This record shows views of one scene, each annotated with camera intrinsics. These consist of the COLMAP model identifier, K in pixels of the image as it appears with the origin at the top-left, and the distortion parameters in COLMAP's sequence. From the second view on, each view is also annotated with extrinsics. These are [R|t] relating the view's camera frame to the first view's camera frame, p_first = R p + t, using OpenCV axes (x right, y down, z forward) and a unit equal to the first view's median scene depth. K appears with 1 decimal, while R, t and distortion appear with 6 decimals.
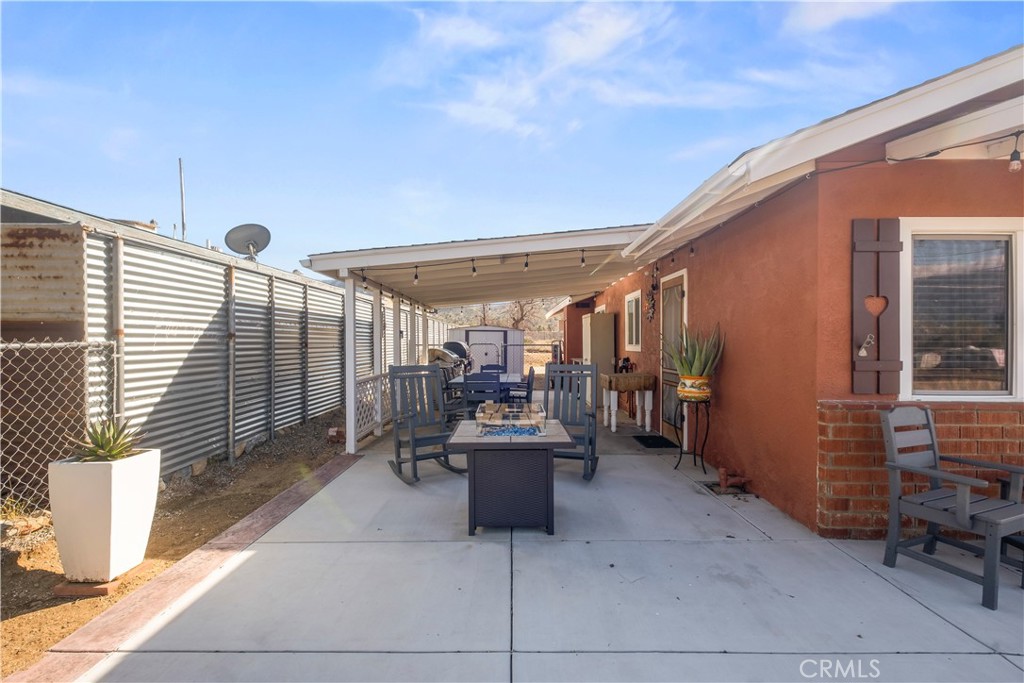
lens RADIAL K [[458.8, 0, 509.5], [0, 458.8, 342.5], [0, 0, 1]] dist [0.007045, -0.005811]
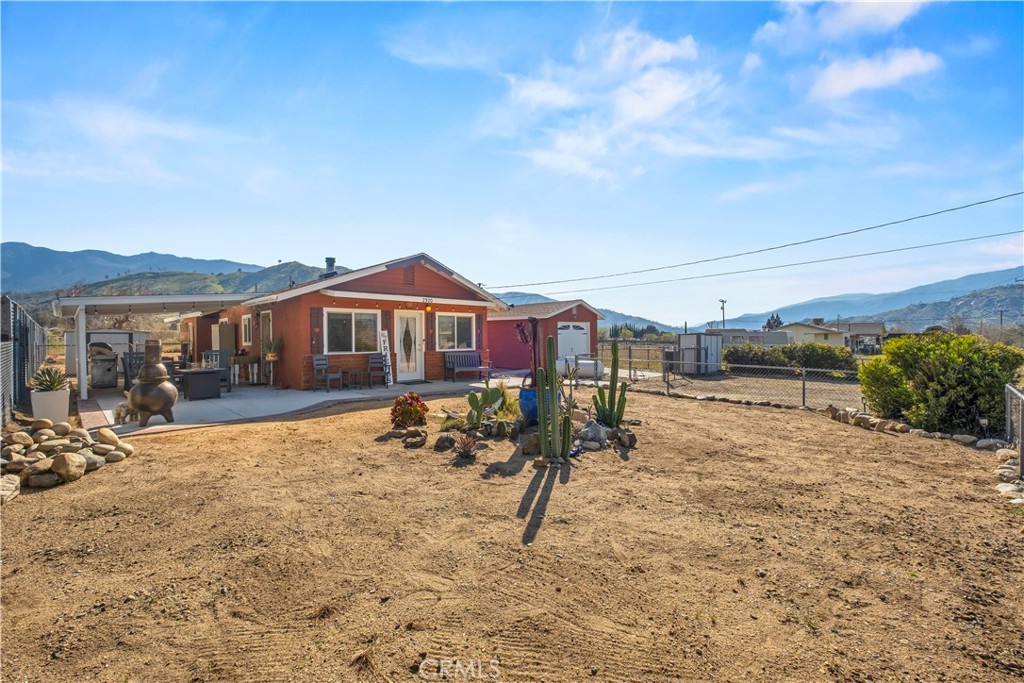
lens RADIAL K [[458.8, 0, 511.3], [0, 458.8, 337.1], [0, 0, 1]] dist [0.007045, -0.005811]
pose [[0.707393, -0.005108, 0.706802, -0.464687], [0.012651, 0.999905, -0.005435, 0.011325], [-0.706708, 0.012786, 0.707390, -1.724421]]
